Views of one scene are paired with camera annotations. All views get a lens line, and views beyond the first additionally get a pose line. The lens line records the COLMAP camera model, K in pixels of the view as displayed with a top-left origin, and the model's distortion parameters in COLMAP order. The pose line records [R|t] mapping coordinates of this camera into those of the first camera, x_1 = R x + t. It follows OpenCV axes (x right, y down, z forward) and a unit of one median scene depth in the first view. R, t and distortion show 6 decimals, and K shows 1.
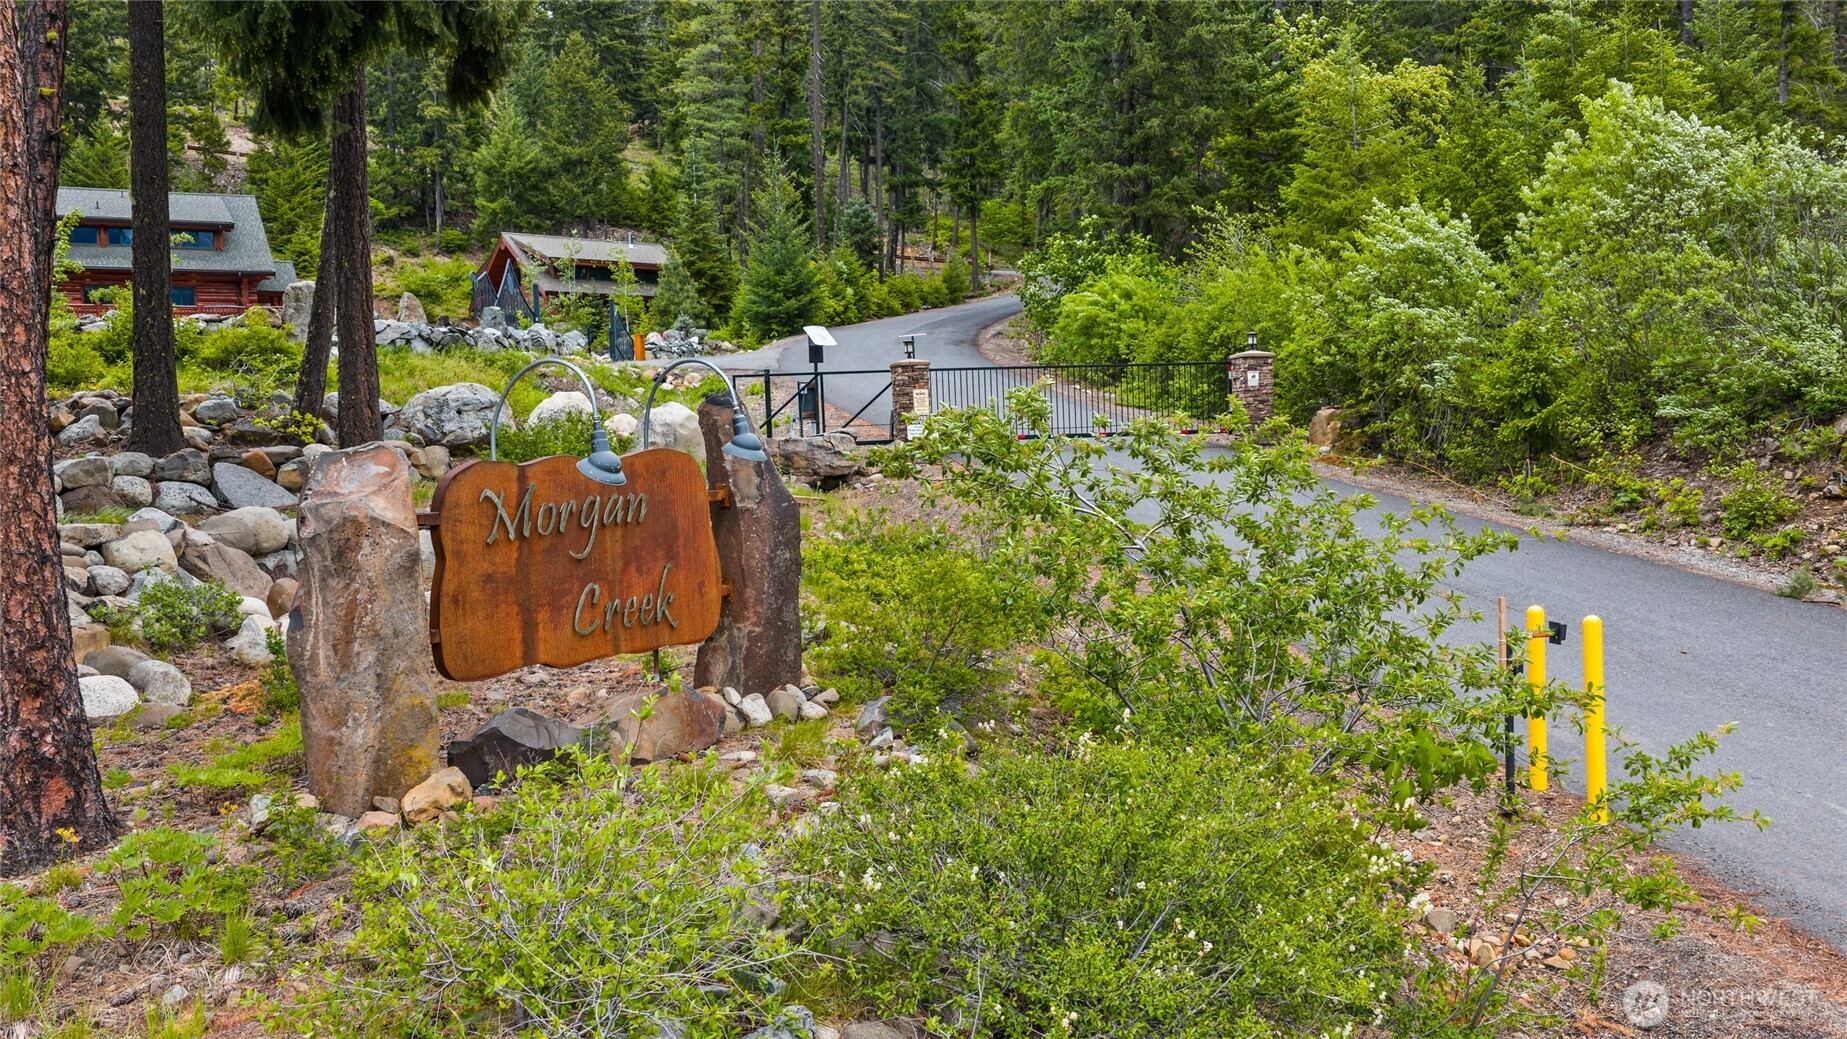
lens RADIAL K [[1501.3, 0, 917.8], [0, 1501.3, 525.5], [0, 0, 1]] dist [0.052365, -0.080971]
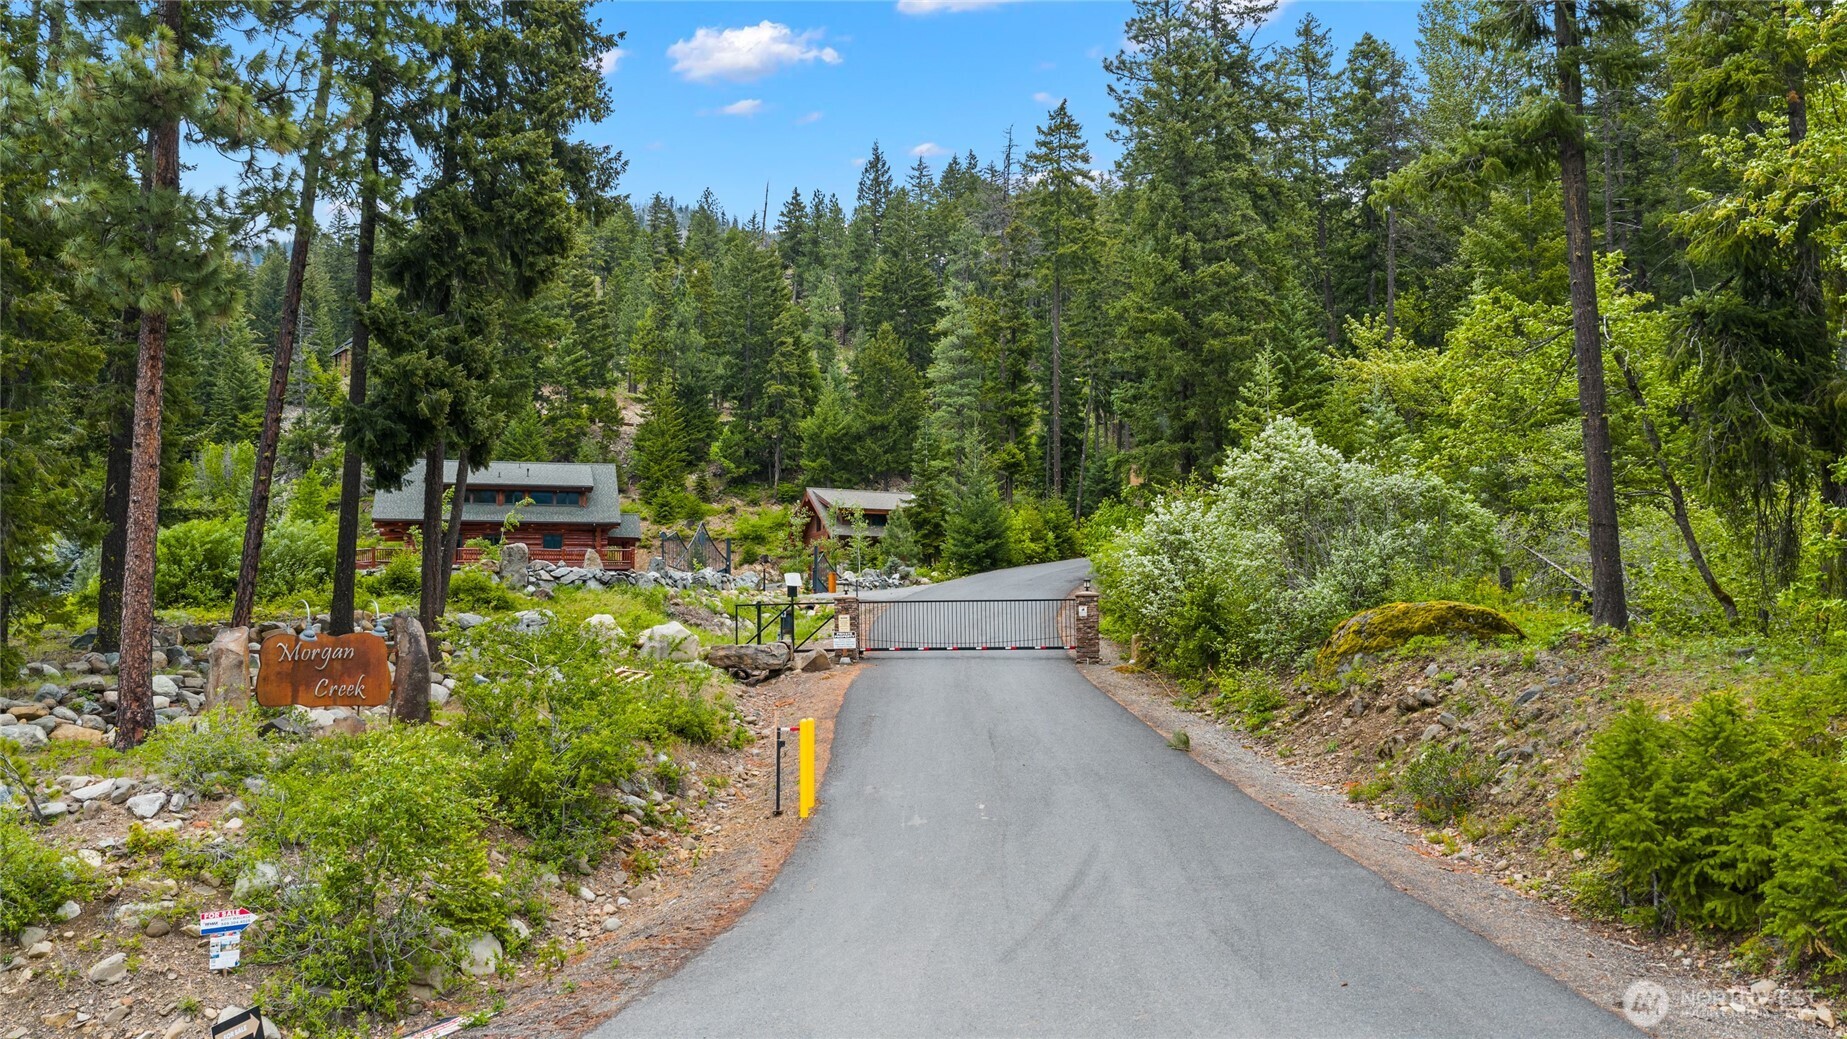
lens RADIAL K [[1501.3, 0, 934.0], [0, 1501.3, 524.7], [0, 0, 1]] dist [0.052365, -0.080971]
pose [[0.963936, -0.005947, -0.266068, 0.175821], [-0.034516, 0.988513, -0.147143, 0.013990], [0.263887, 0.151020, 0.952658, -0.155496]]
